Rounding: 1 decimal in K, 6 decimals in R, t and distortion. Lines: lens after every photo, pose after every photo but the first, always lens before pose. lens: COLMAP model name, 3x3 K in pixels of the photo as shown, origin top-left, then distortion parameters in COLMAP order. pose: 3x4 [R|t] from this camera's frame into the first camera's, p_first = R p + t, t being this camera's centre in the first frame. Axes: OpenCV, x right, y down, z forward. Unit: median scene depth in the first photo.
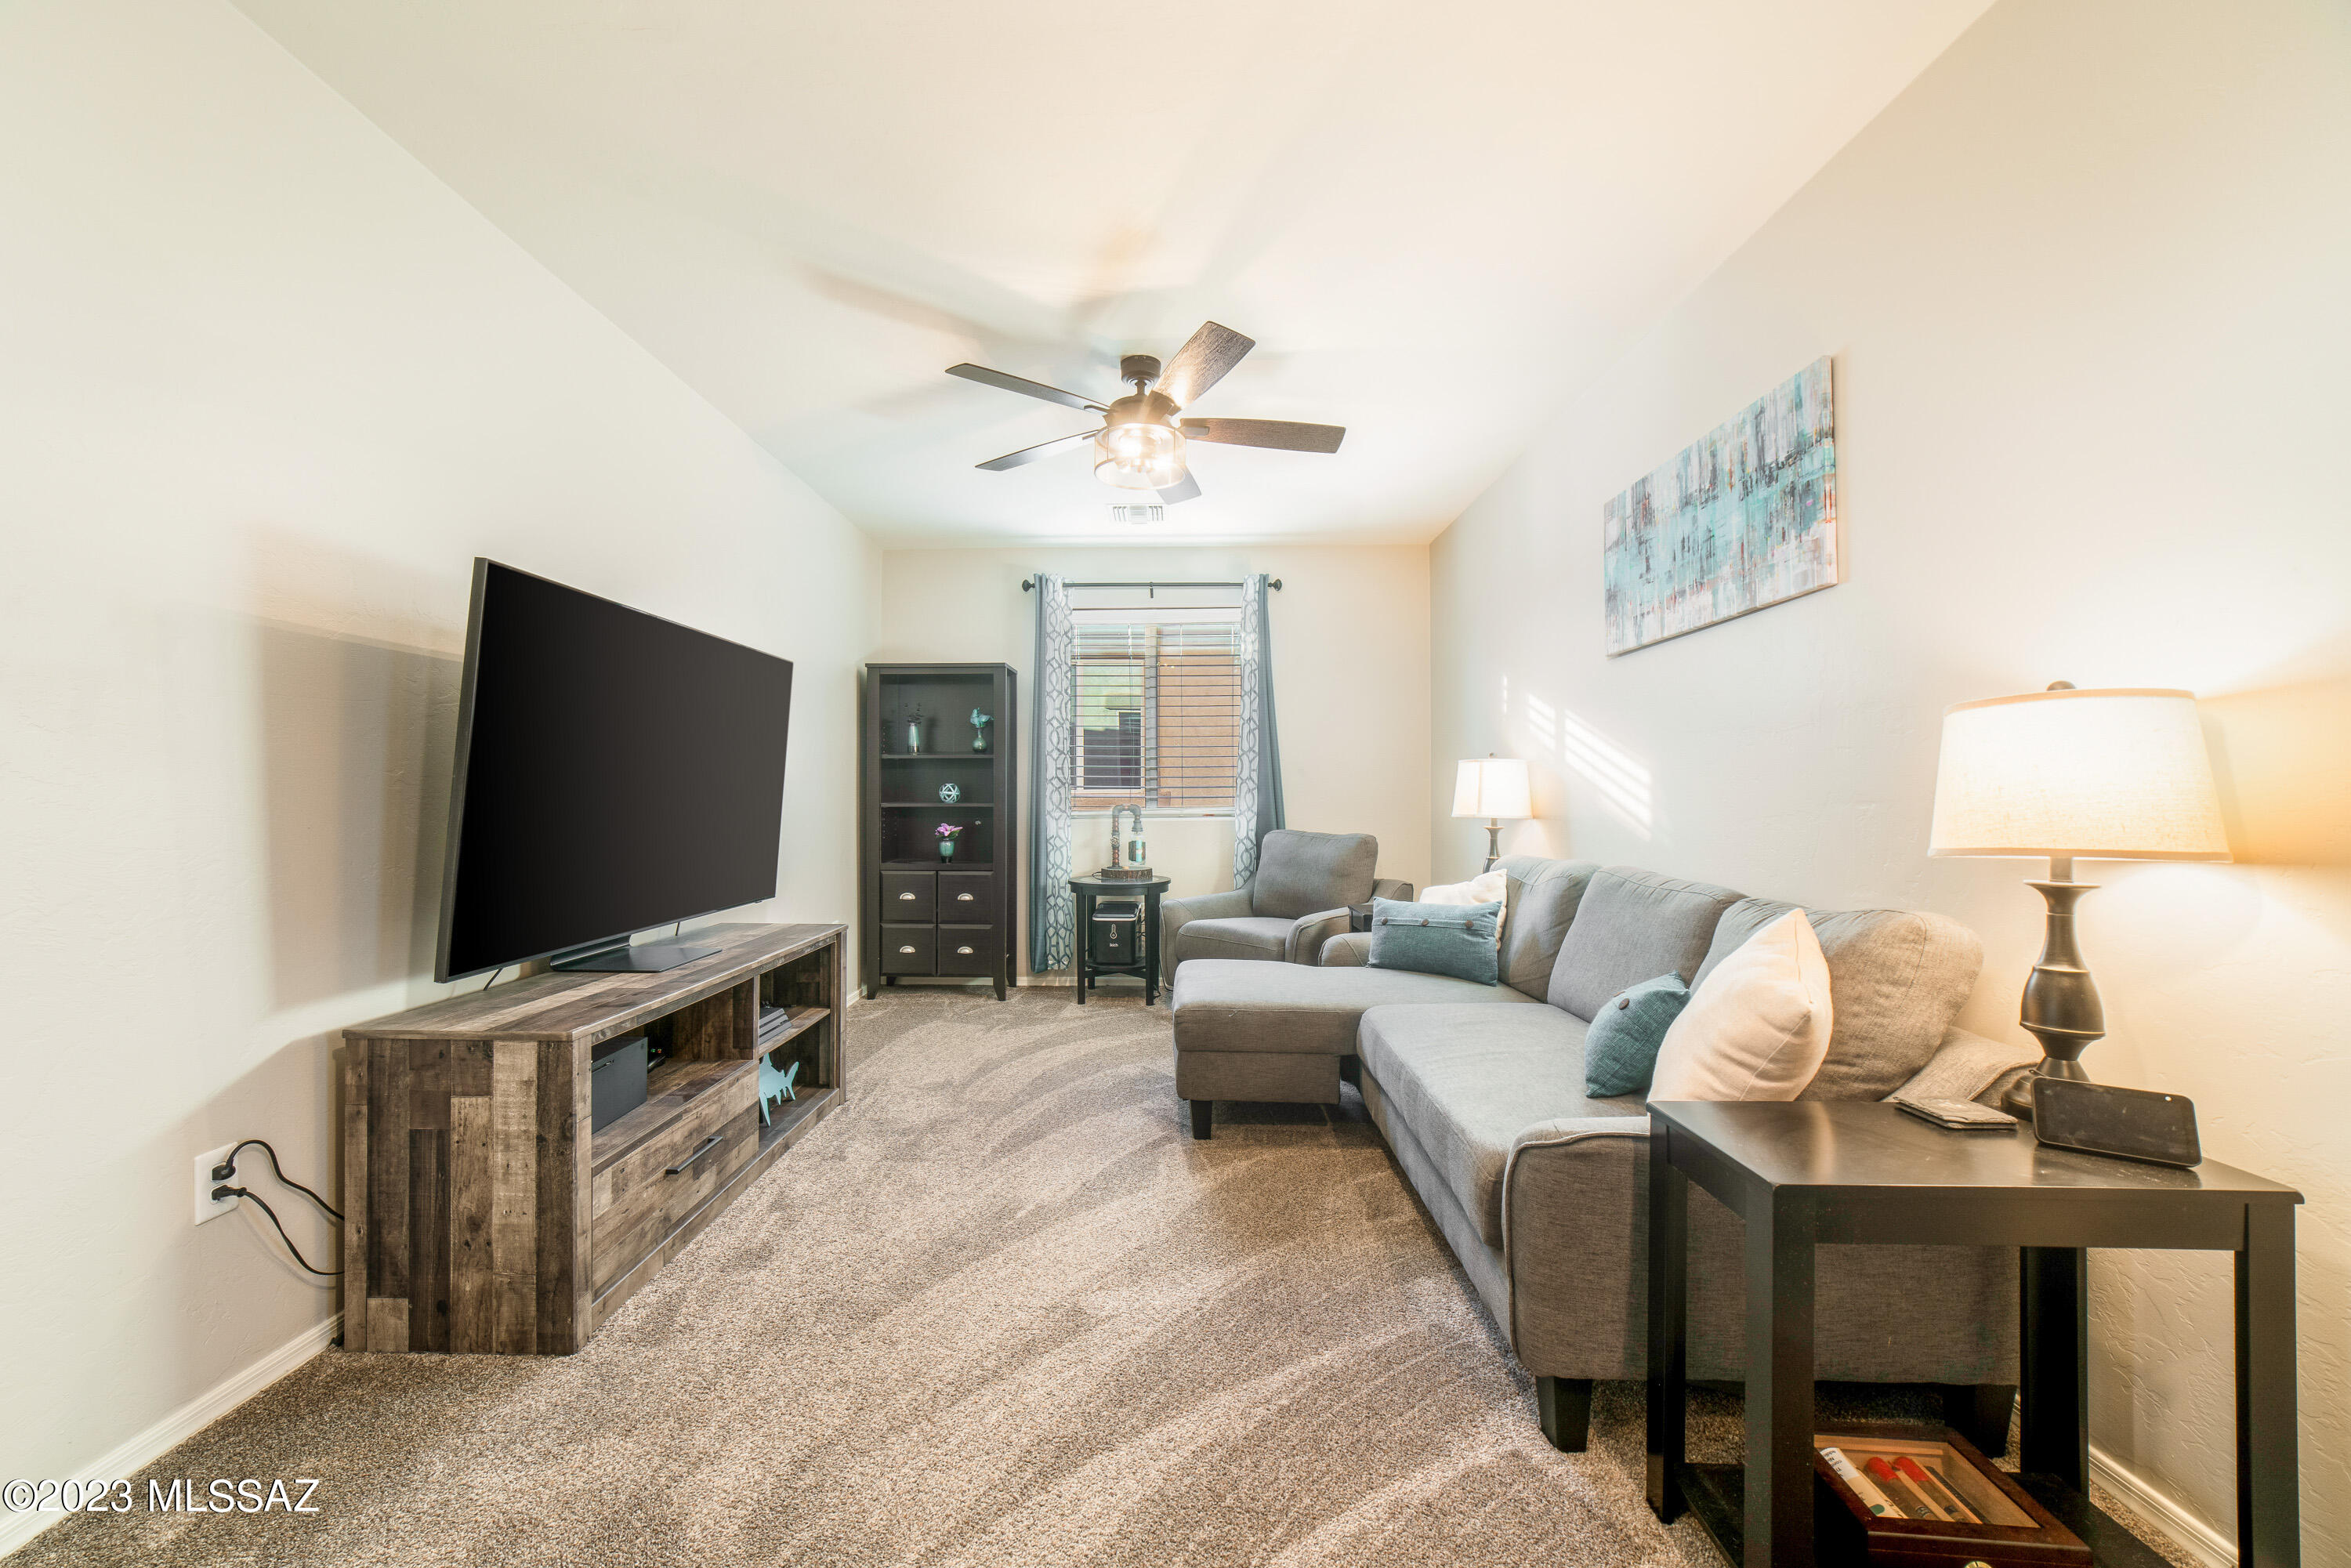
lens RADIAL K [[912.8, 0, 1156.8], [0, 912.8, 790.6], [0, 0, 1]] dist [-0.025593, 0.007843]
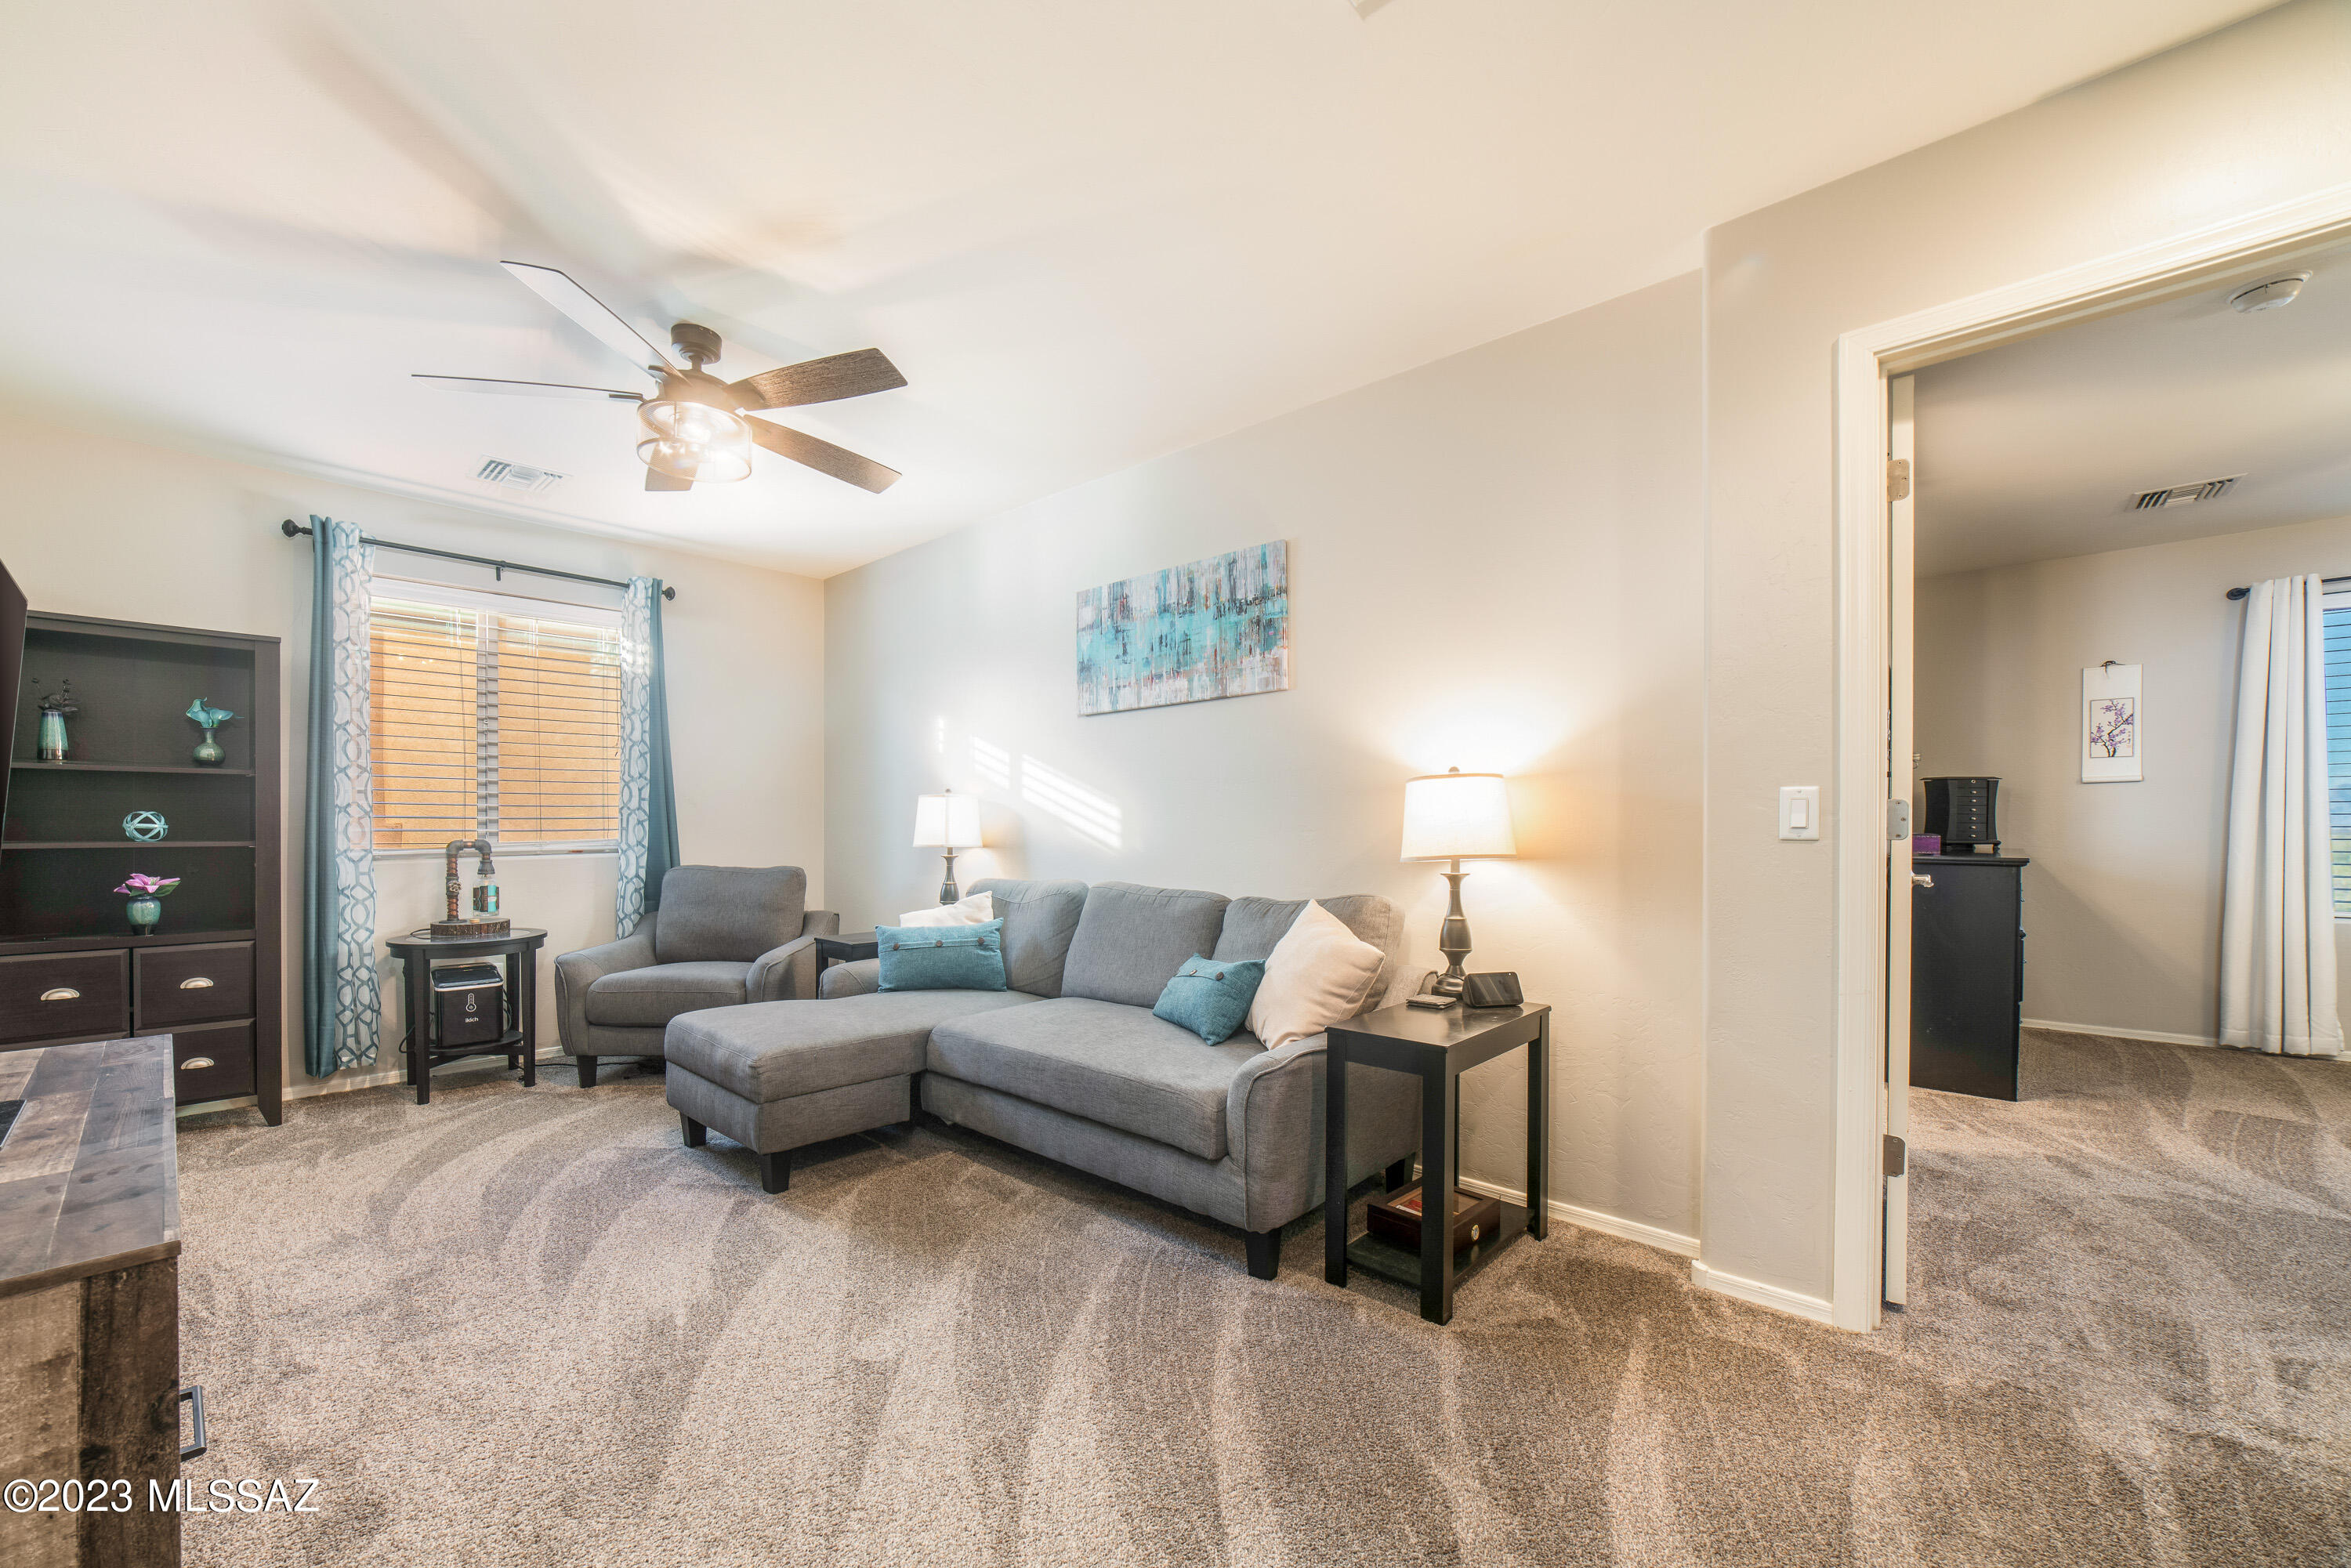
lens RADIAL K [[914.7, 0, 1147.7], [0, 914.7, 833.5], [0, 0, 1]] dist [-0.034576, 0.011366]
pose [[0.666814, -0.008681, 0.745174, -0.429858], [-0.001281, 0.999917, 0.012795, -0.001885], [-0.745223, -0.009486, 0.666747, 0.101476]]
